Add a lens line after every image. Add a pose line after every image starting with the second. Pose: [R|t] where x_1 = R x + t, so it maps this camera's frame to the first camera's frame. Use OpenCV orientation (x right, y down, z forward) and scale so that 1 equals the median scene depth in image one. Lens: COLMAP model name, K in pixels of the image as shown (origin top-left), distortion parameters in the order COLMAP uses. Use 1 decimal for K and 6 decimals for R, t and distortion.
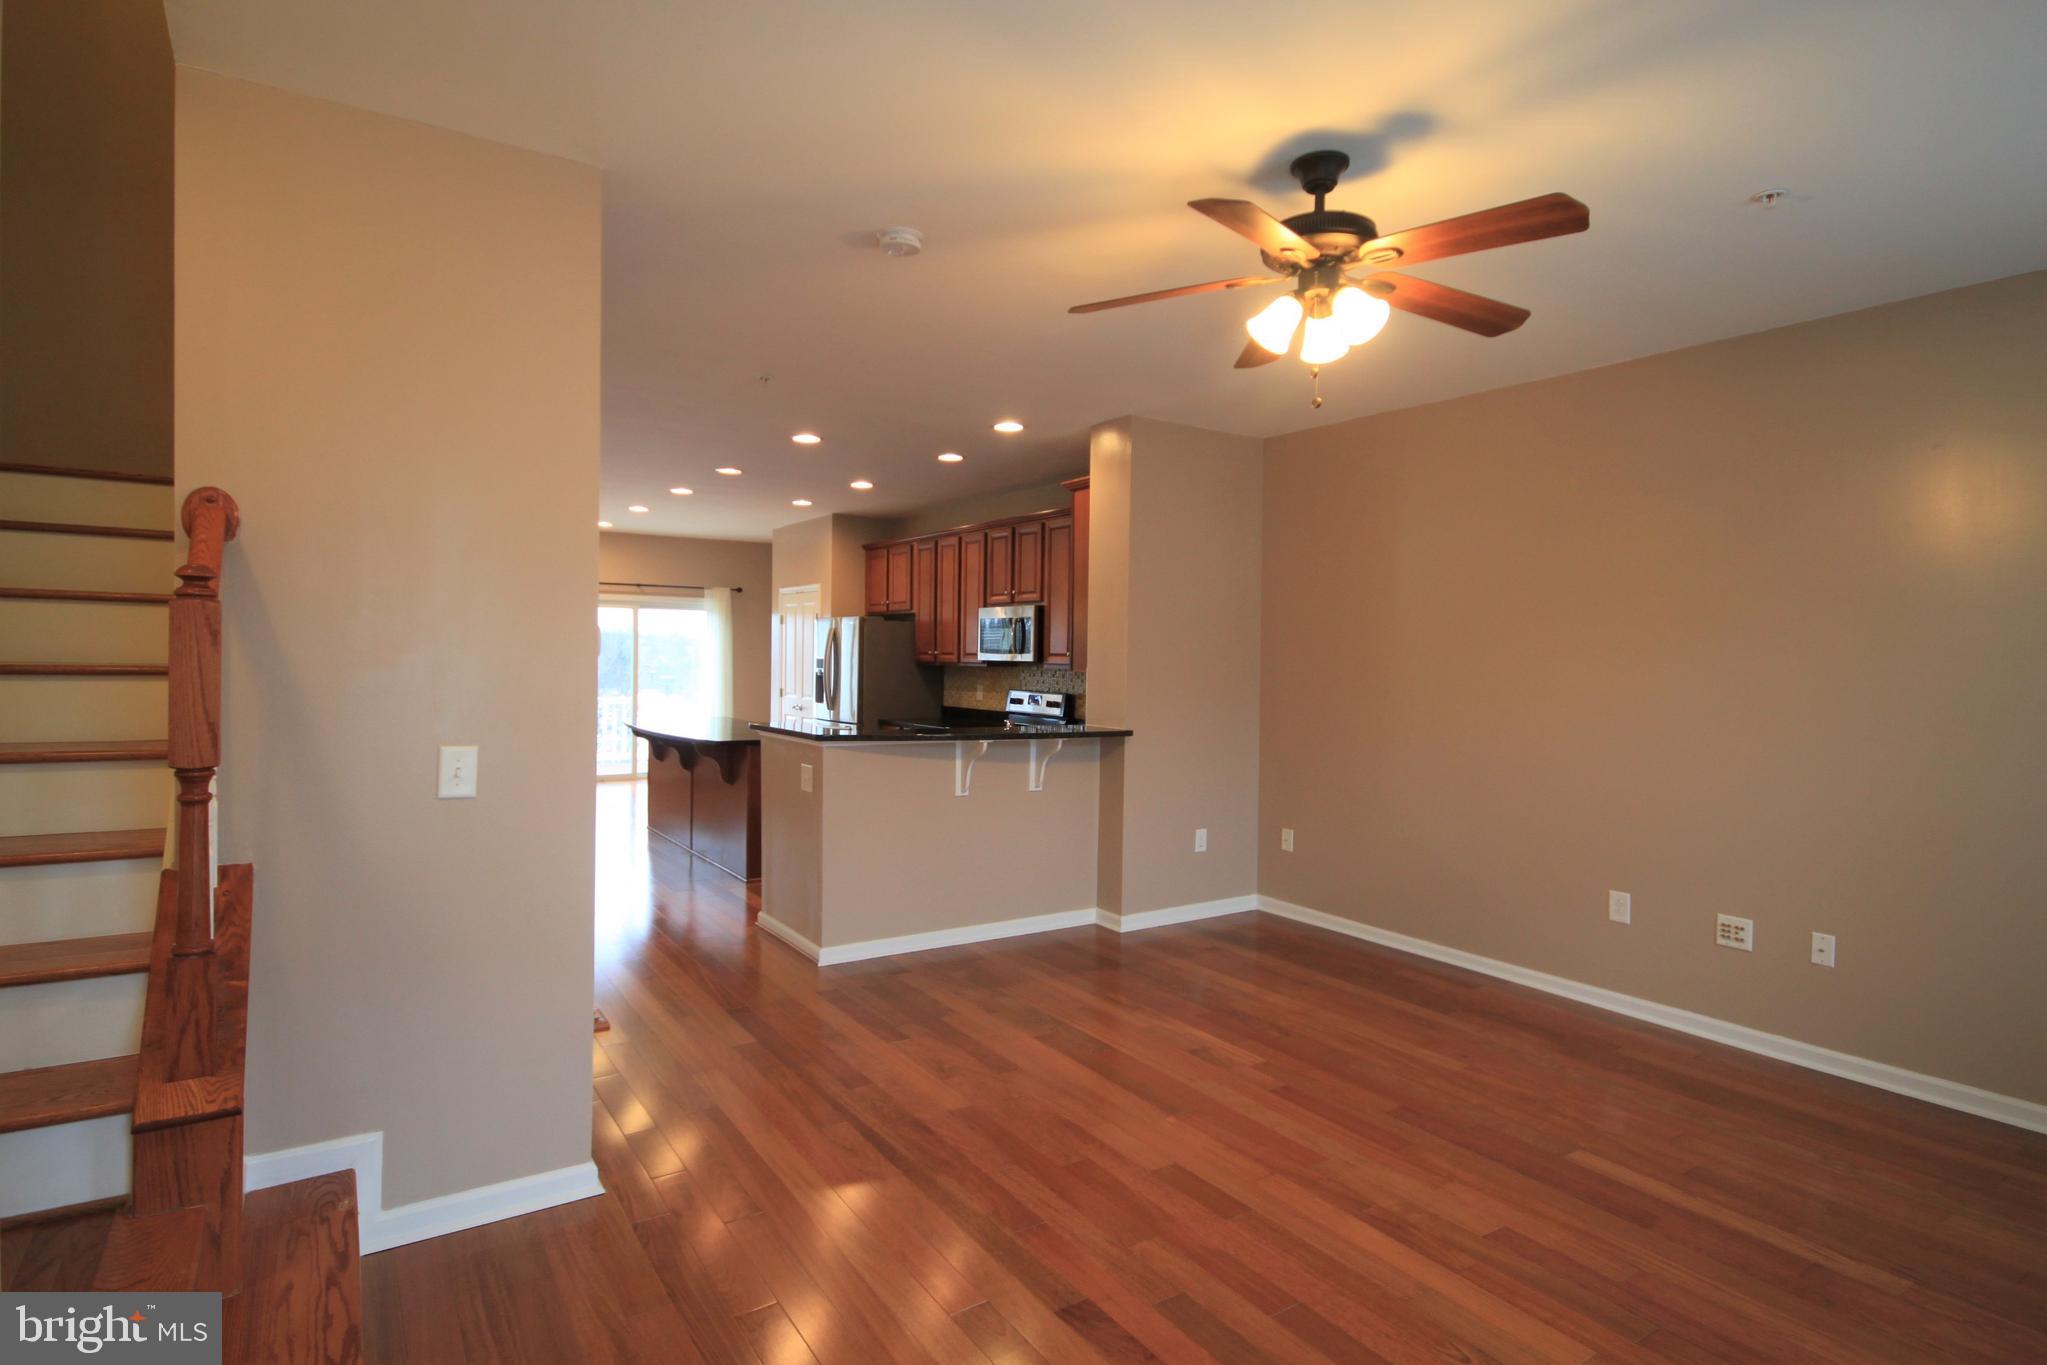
lens RADIAL K [[1049.0, 0, 1016.9], [0, 1049.0, 676.4], [0, 0, 1]] dist [0.006149, 0.000742]
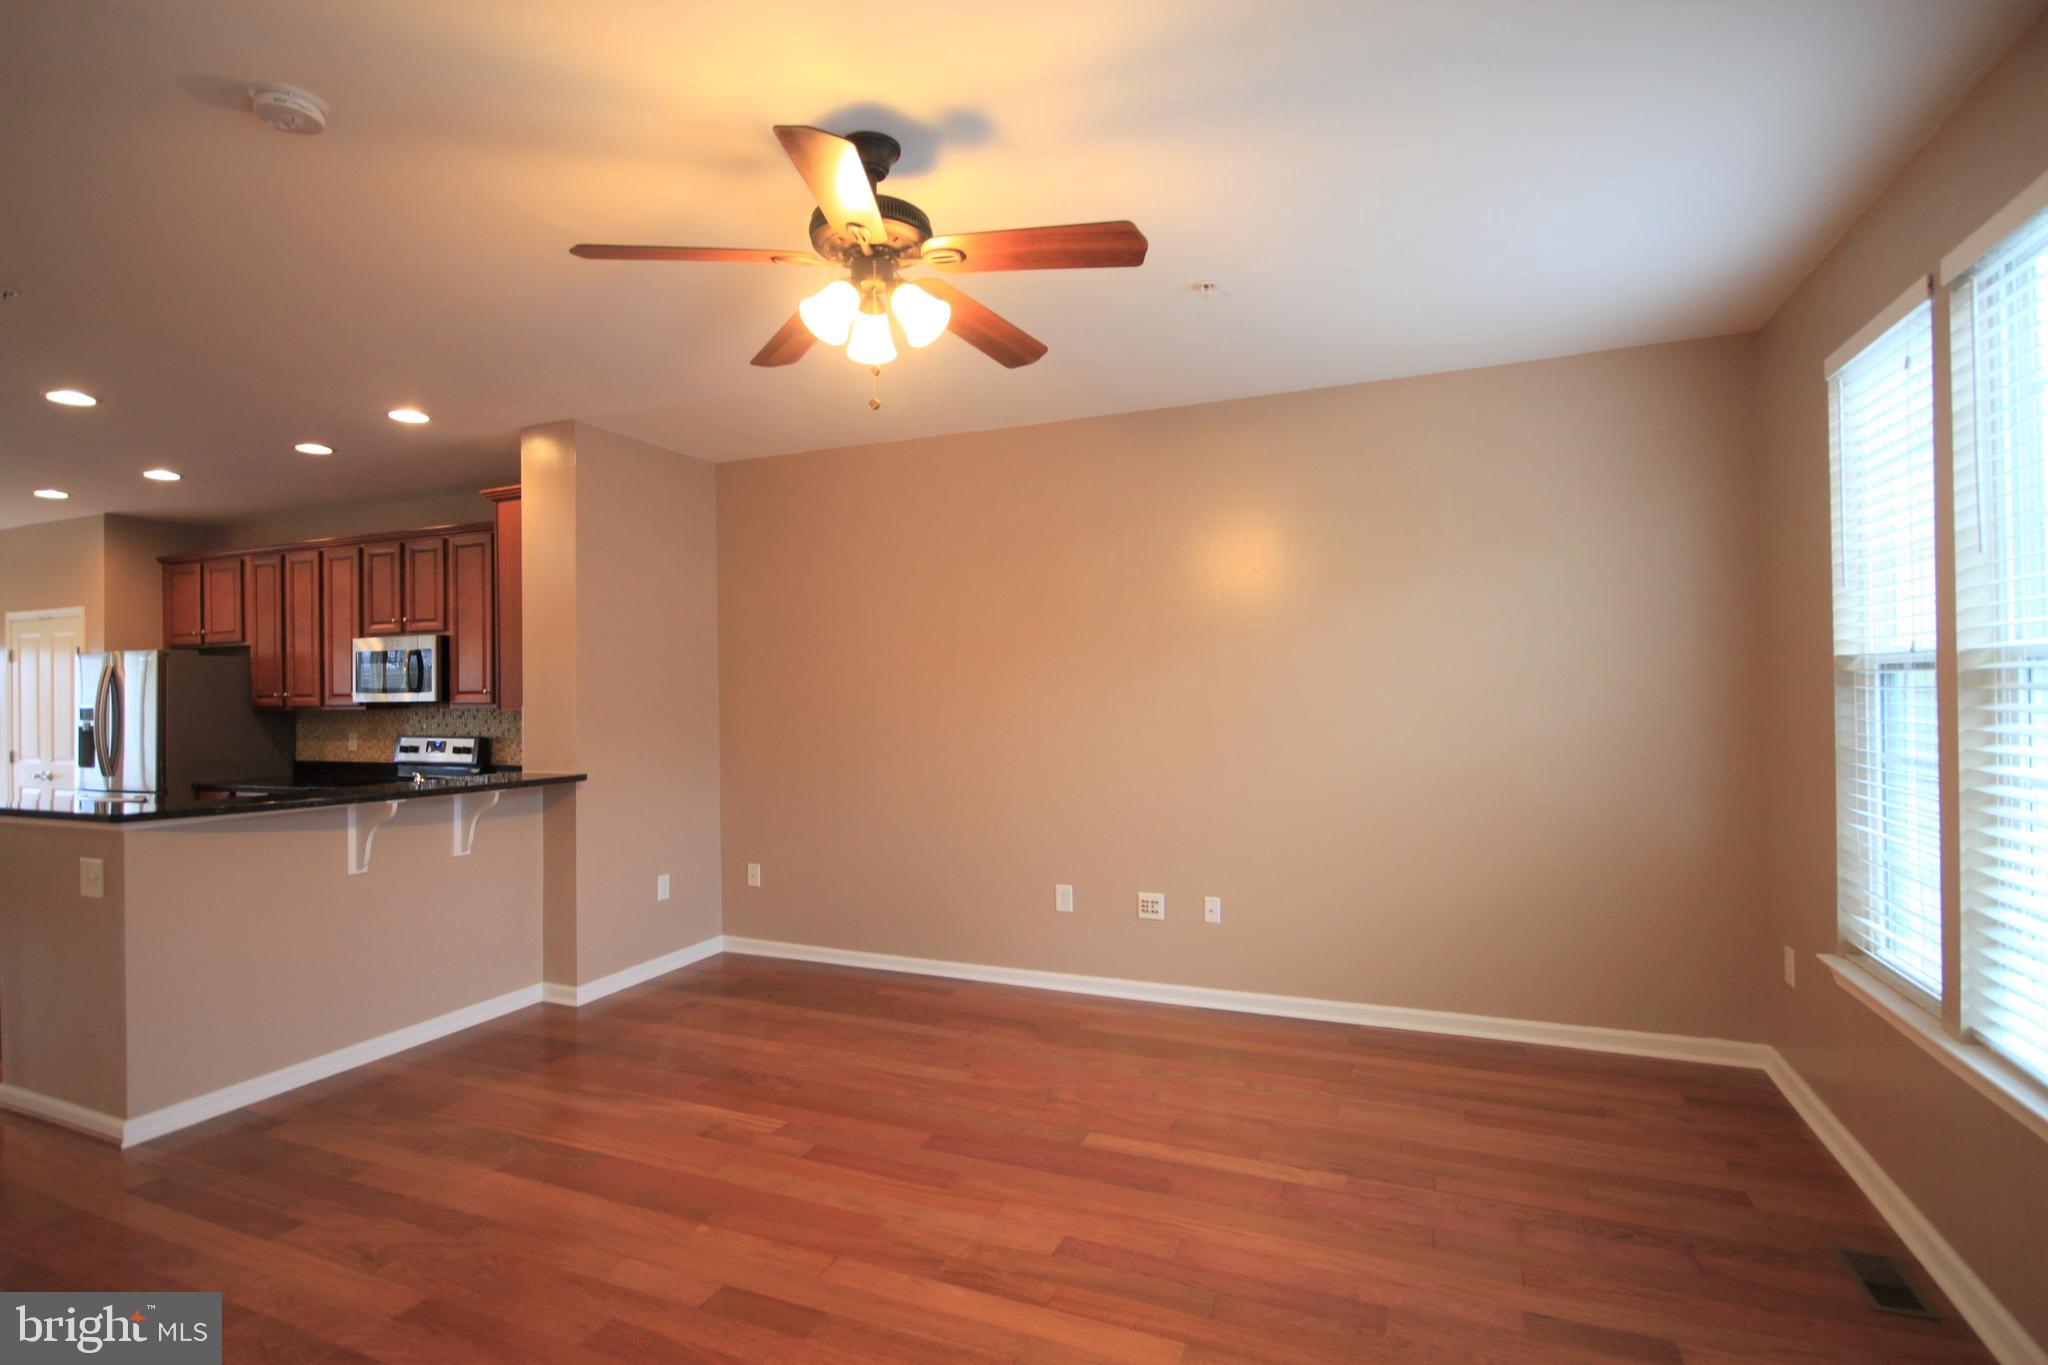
lens RADIAL K [[979.1, 0, 1018.5], [0, 979.1, 679.4], [0, 0, 1]] dist [0.007920, -0.006401]
pose [[0.831264, -0.018981, 0.555554, -0.051705], [0.036243, 0.999141, -0.020093, 0.001771], [-0.554696, 0.036838, 0.831238, 0.126457]]
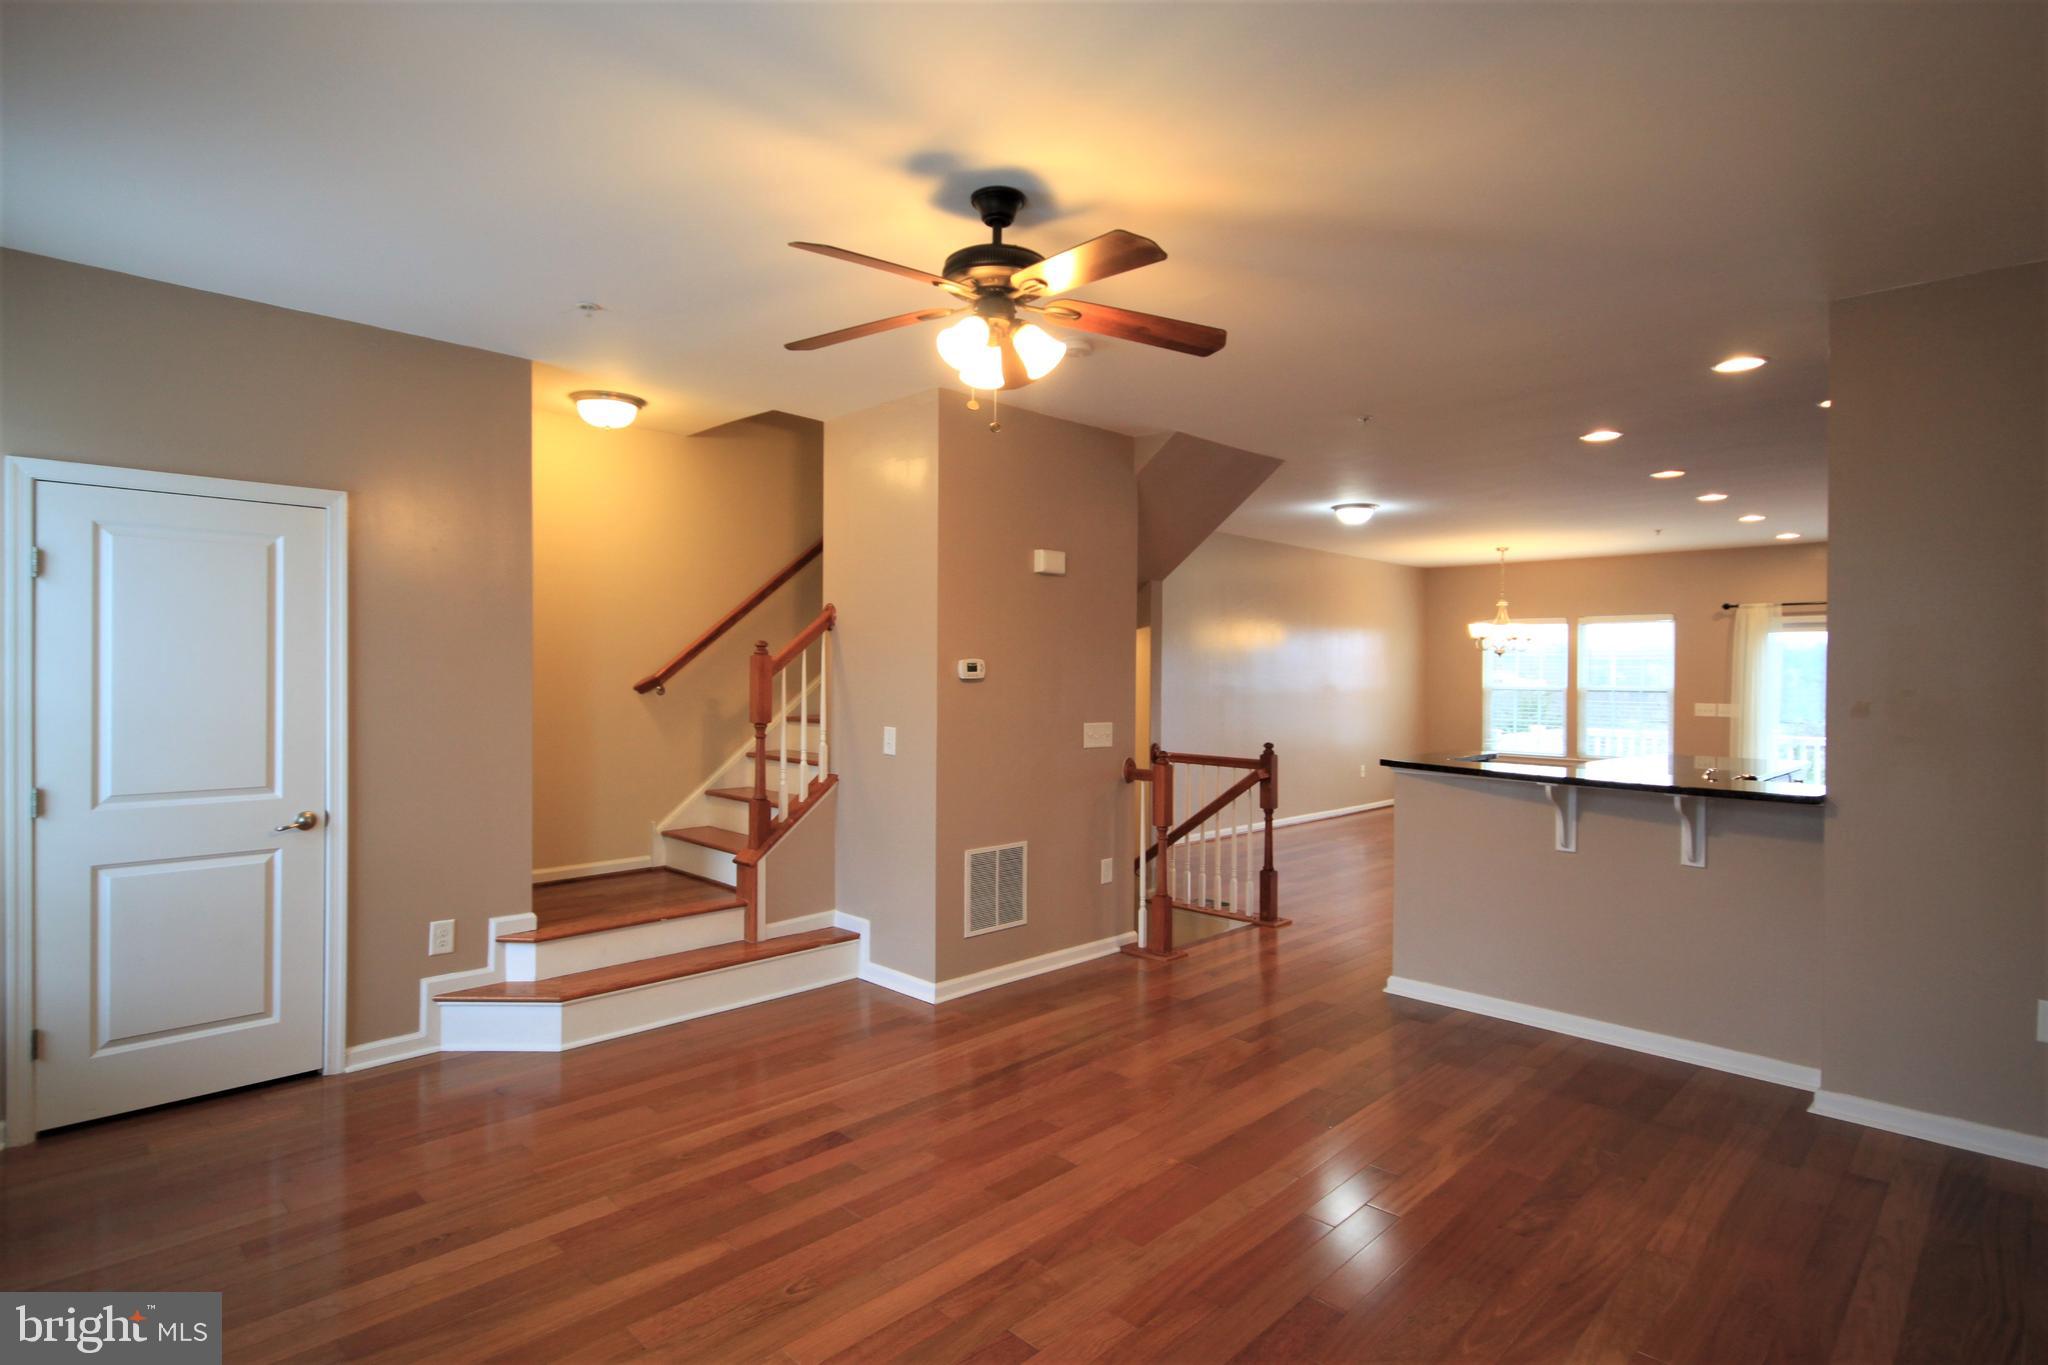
lens RADIAL K [[1049.5, 0, 1022.1], [0, 1049.5, 682.6], [0, 0, 1]] dist [0.006149, 0.000742]
pose [[0.205932, -0.006379, -0.978545, 0.738618], [-0.022995, 0.999671, -0.011356, 0.001548], [0.978296, 0.024840, 0.205718, 0.462756]]
